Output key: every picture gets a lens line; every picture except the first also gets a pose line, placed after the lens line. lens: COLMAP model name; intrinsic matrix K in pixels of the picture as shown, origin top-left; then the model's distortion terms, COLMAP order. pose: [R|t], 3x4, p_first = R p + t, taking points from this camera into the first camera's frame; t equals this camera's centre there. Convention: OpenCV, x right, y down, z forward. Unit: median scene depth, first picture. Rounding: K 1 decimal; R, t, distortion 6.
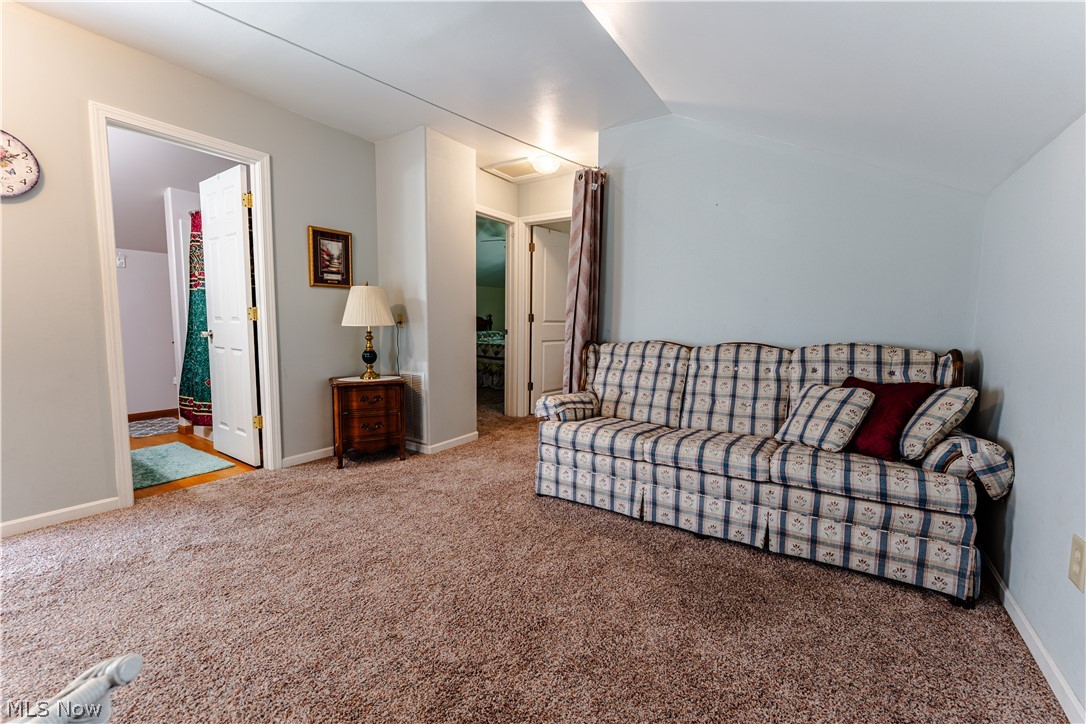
lens RADIAL K [[432.6, 0, 543.0], [0, 432.6, 362.0], [0, 0, 1]] dist [0.000762, -0.000057]
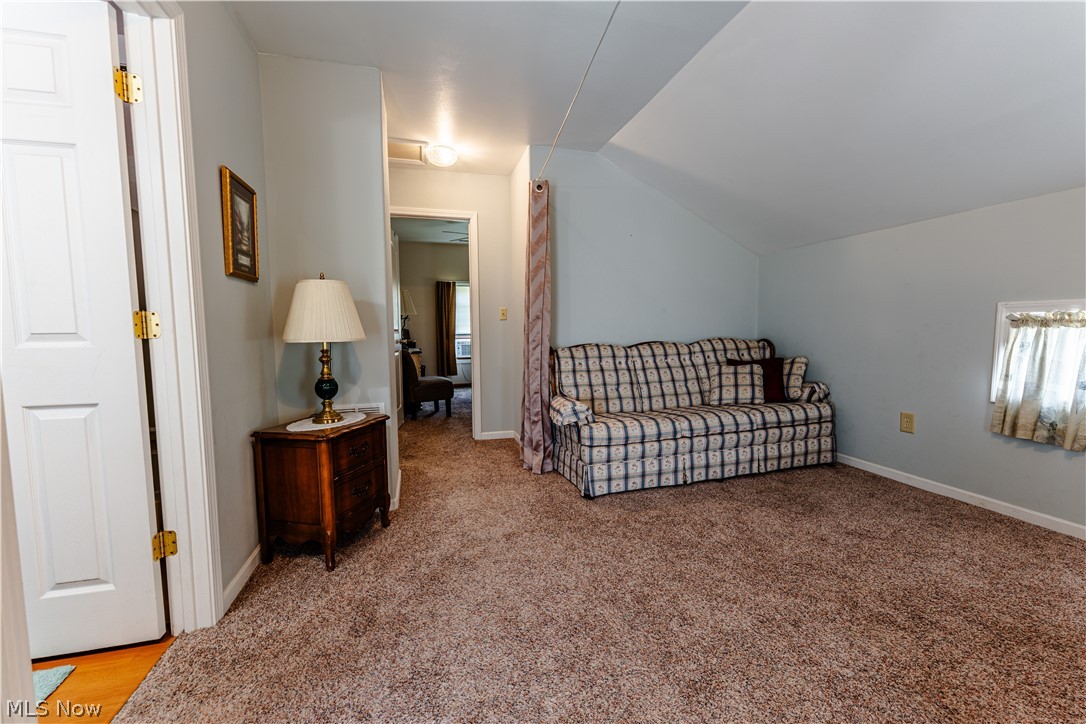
lens RADIAL K [[432.6, 0, 543.0], [0, 432.6, 362.0], [0, 0, 1]] dist [0.000762, -0.000057]
pose [[0.662485, -0.078642, 0.744936, -0.836611], [0.087685, 0.995778, 0.027143, -0.051188], [-0.743925, 0.047338, 0.666584, 0.398408]]
